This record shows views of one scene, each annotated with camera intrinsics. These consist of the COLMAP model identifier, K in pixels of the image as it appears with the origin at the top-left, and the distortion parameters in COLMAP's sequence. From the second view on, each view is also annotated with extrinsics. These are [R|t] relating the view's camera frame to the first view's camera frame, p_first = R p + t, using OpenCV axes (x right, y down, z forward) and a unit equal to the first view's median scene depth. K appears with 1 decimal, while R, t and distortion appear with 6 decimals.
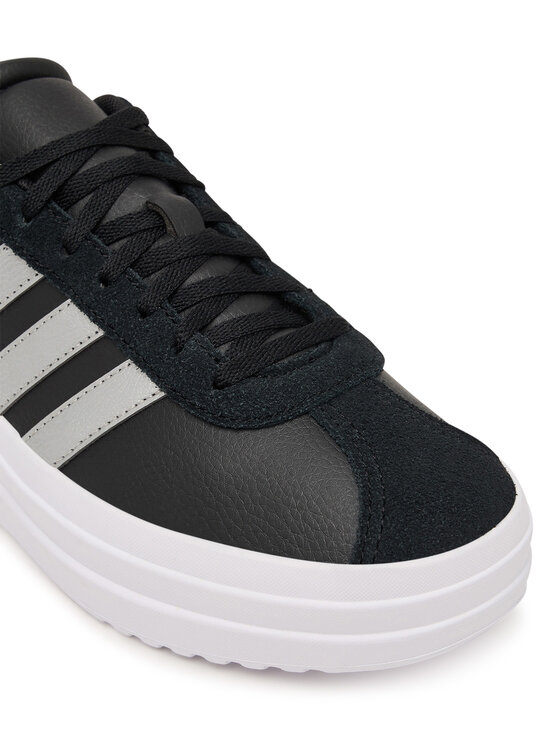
lens RADIAL K [[1416.8, 0, 280.1], [0, 1416.8, 372.3], [0, 0, 1]] dist [-0.036160, 0.000000]
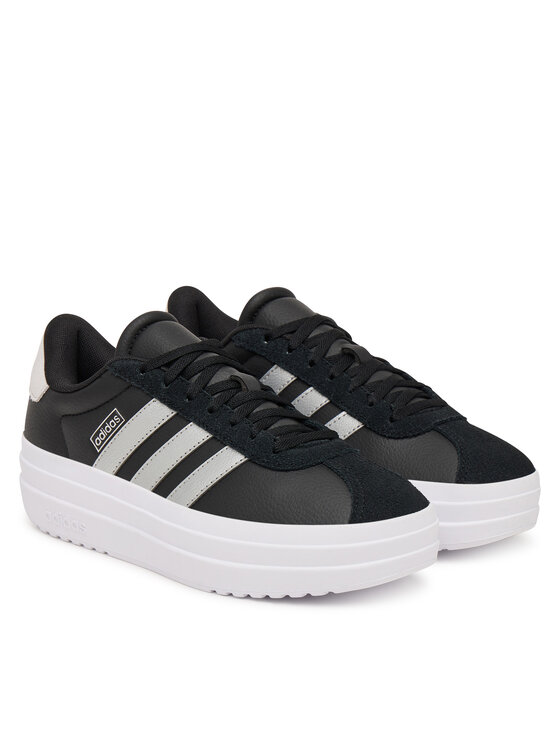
lens RADIAL K [[2191.7, 0, 280.0], [0, 2191.7, 373.1], [0, 0, 1]] dist [-0.042168, 0.000000]
pose [[0.998231, -0.010193, 0.058580, -0.202865], [0.030220, 0.935439, -0.352194, 0.922298], [-0.051208, 0.353342, 0.934092, -1.759997]]
